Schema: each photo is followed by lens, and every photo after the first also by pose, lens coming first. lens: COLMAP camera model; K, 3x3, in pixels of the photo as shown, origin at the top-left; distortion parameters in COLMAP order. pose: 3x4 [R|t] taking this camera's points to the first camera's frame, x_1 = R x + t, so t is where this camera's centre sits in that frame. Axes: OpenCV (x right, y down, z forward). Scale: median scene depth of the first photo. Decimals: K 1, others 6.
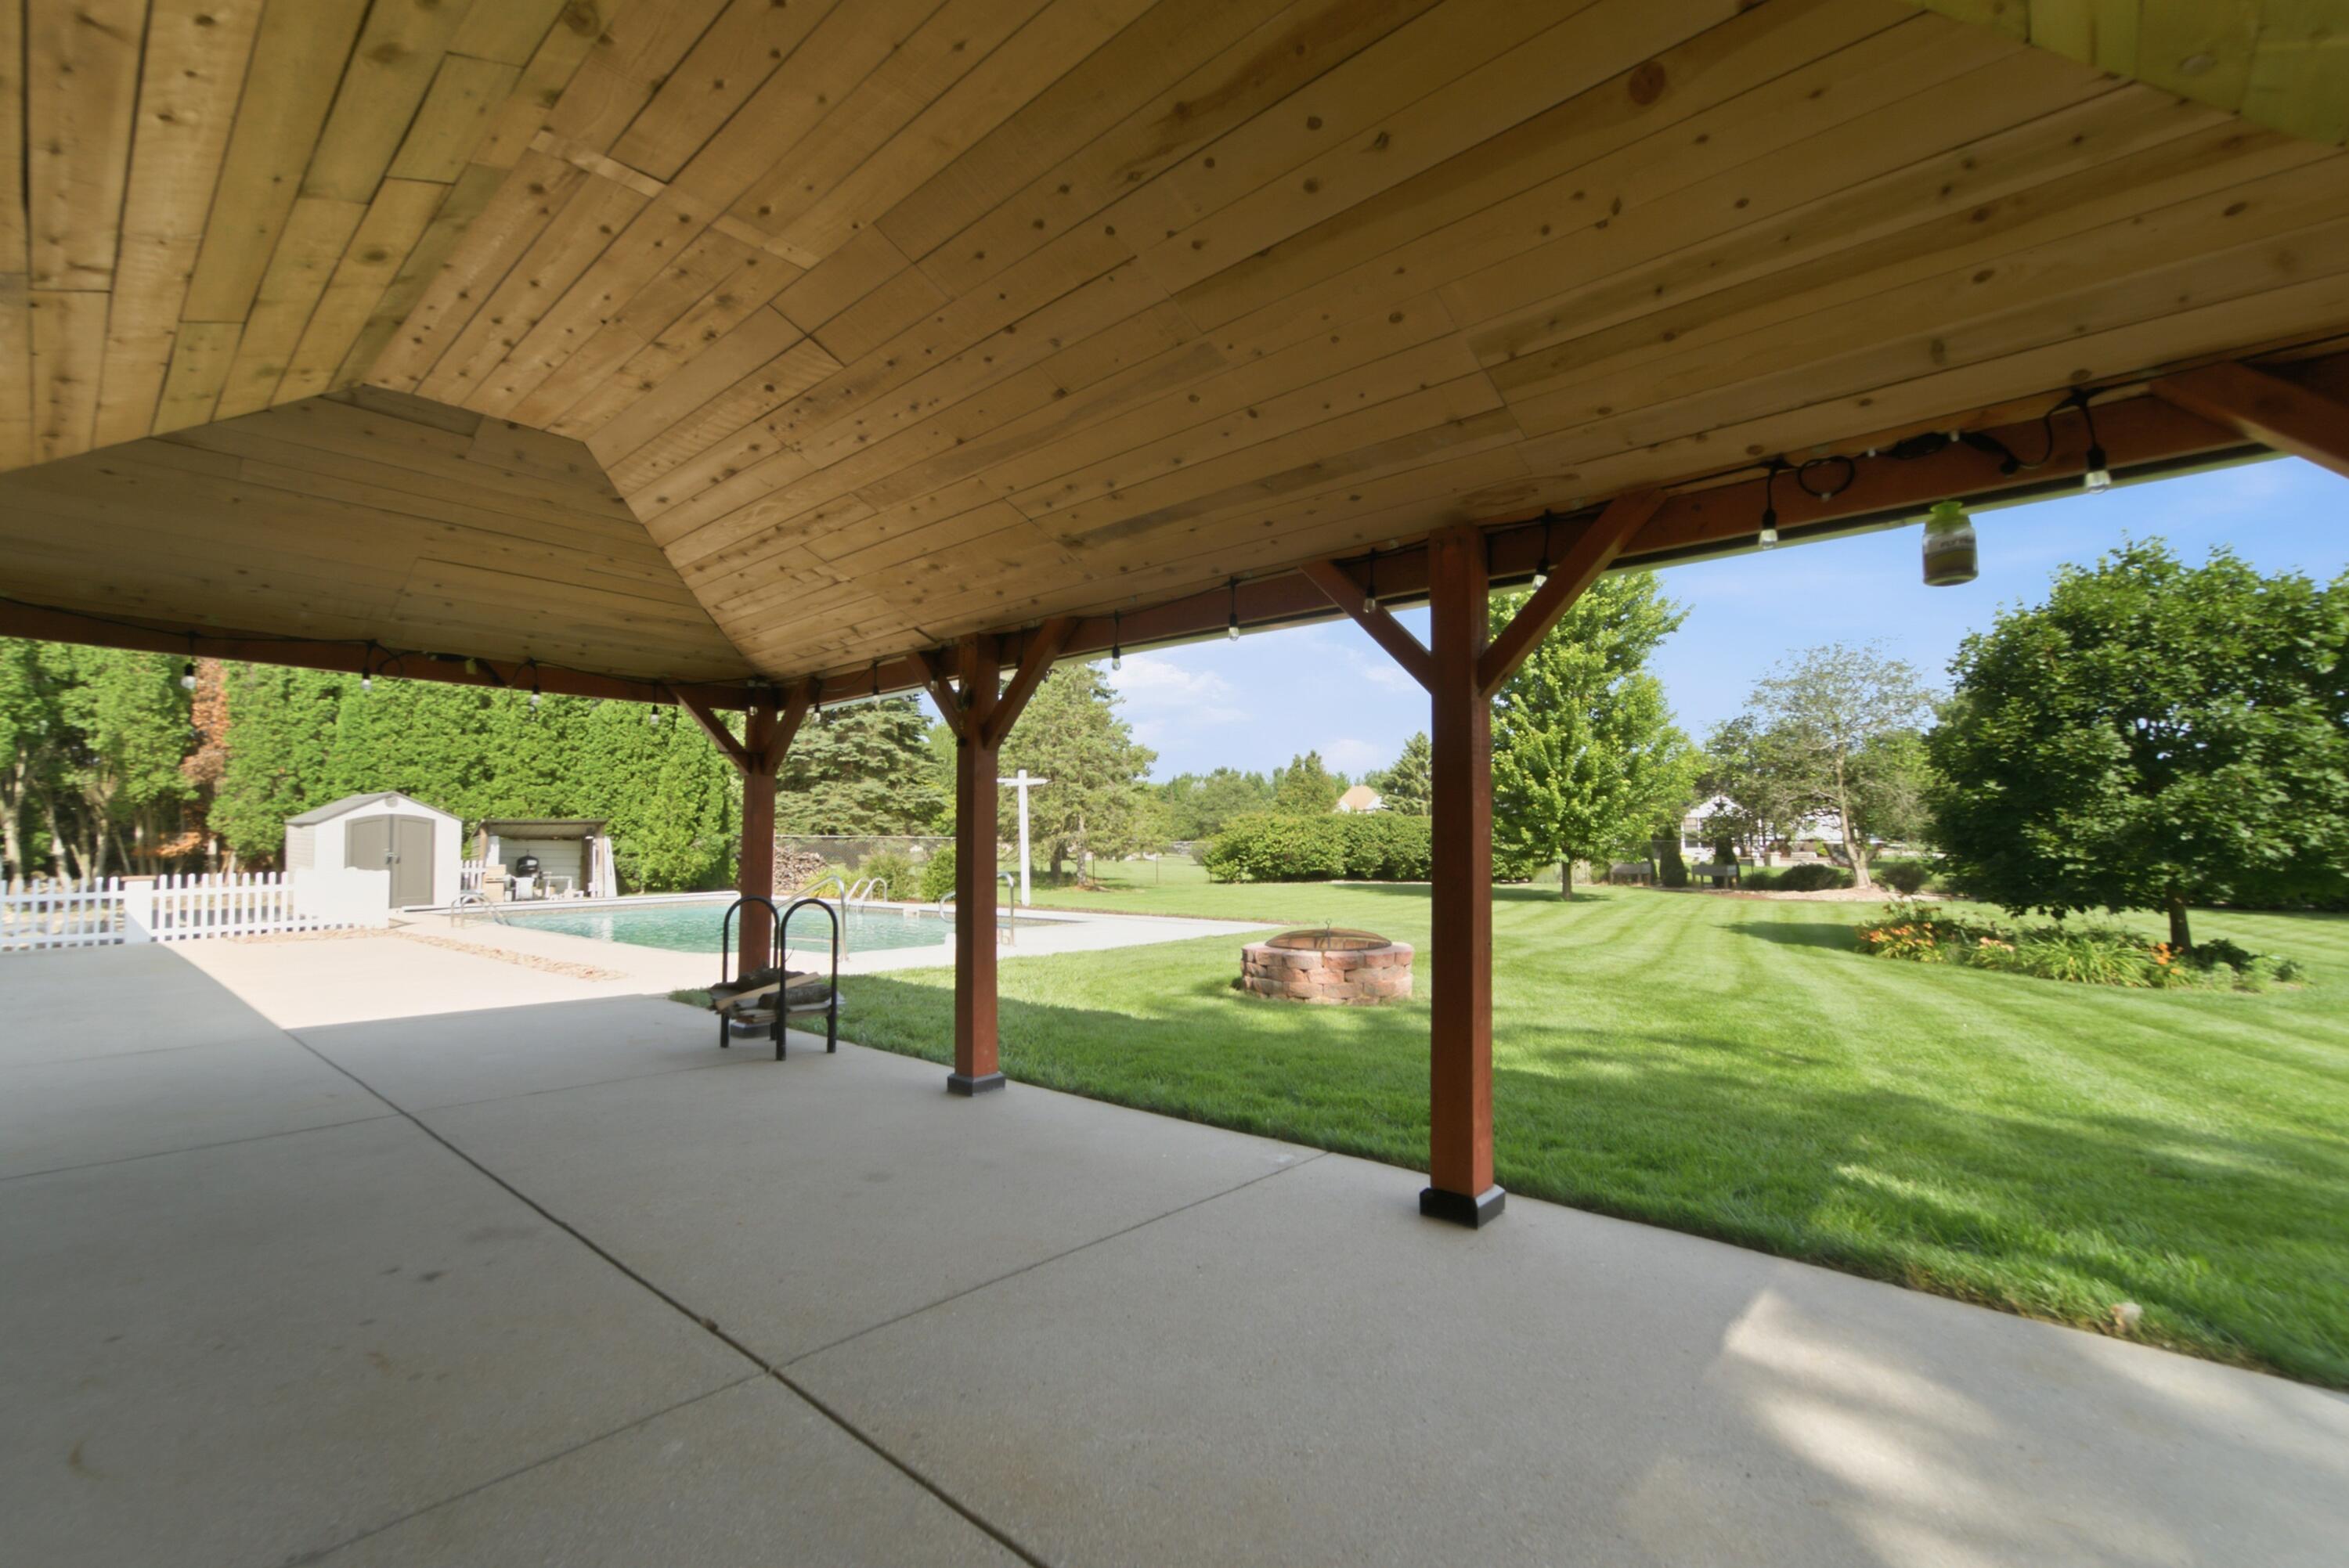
lens RADIAL K [[999.0, 0, 1182.2], [0, 999.0, 773.9], [0, 0, 1]] dist [0.002347, 0.000555]
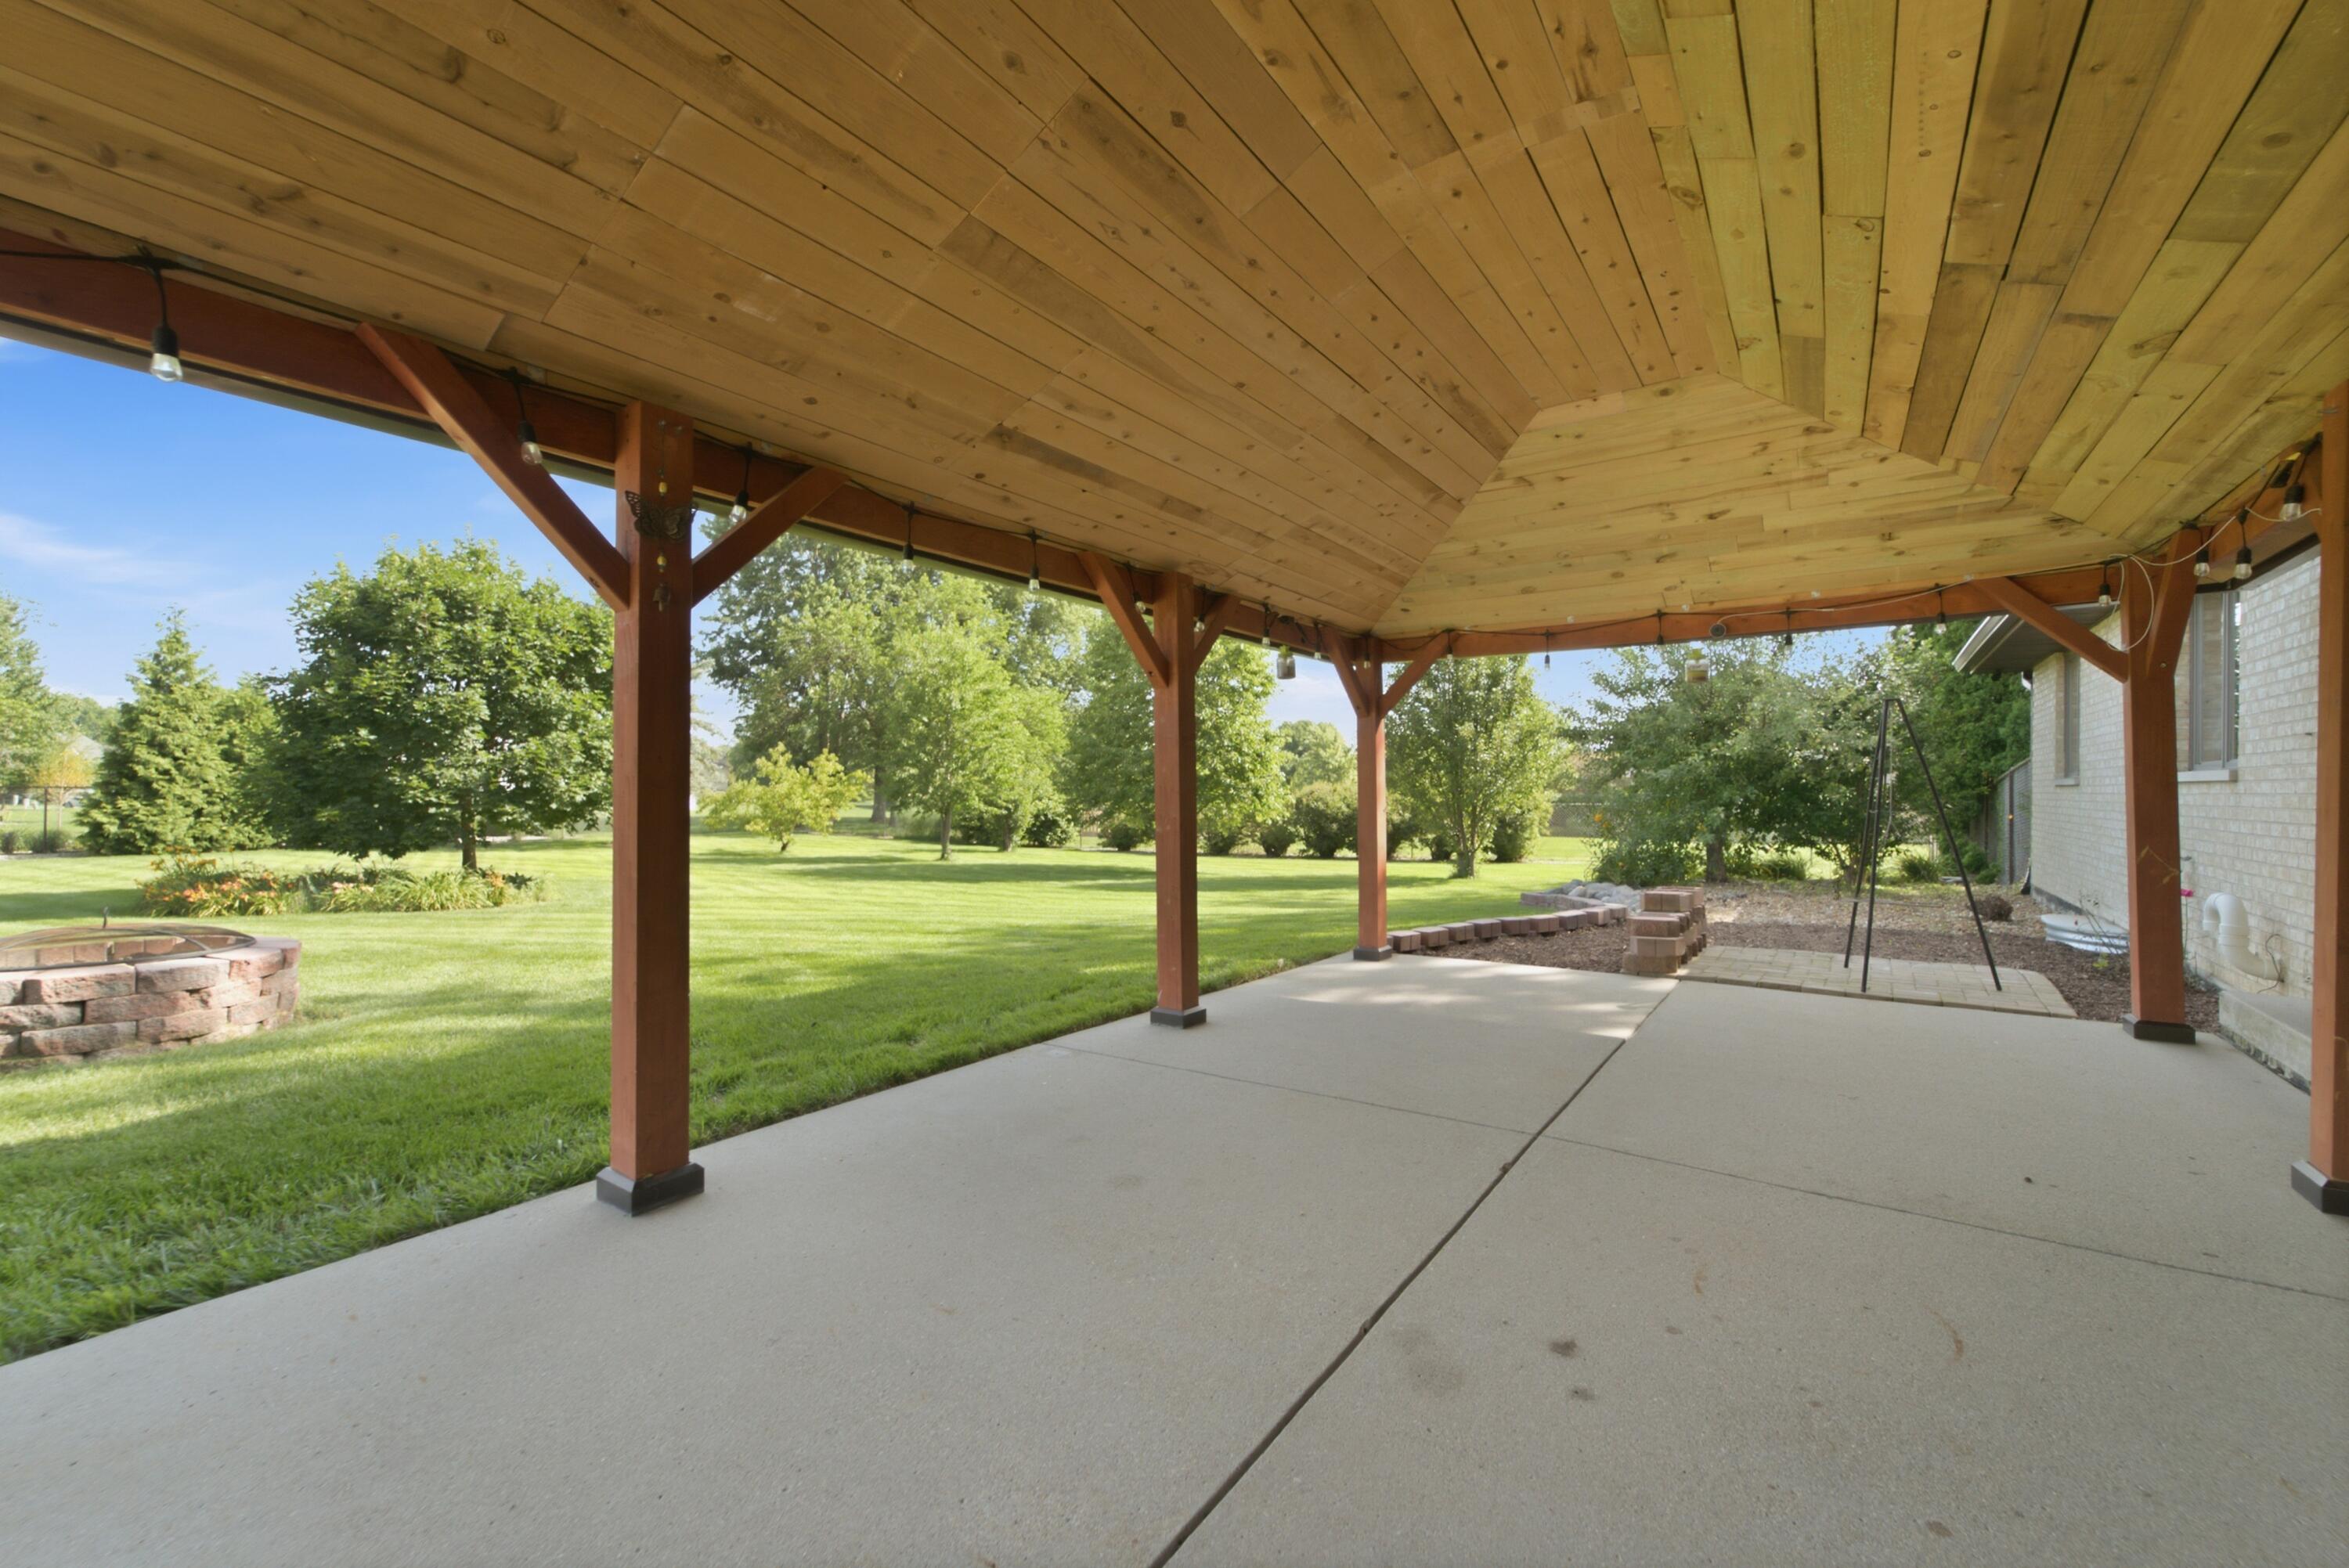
lens RADIAL K [[958.0, 0, 1182.0], [0, 958.0, 786.4], [0, 0, 1]] dist [0.002034, 0.000377]
pose [[-0.102297, 0.010150, 0.994702, -0.140800], [-0.071954, 0.997253, -0.017575, 0.011792], [-0.992148, -0.073370, -0.101286, 0.133265]]
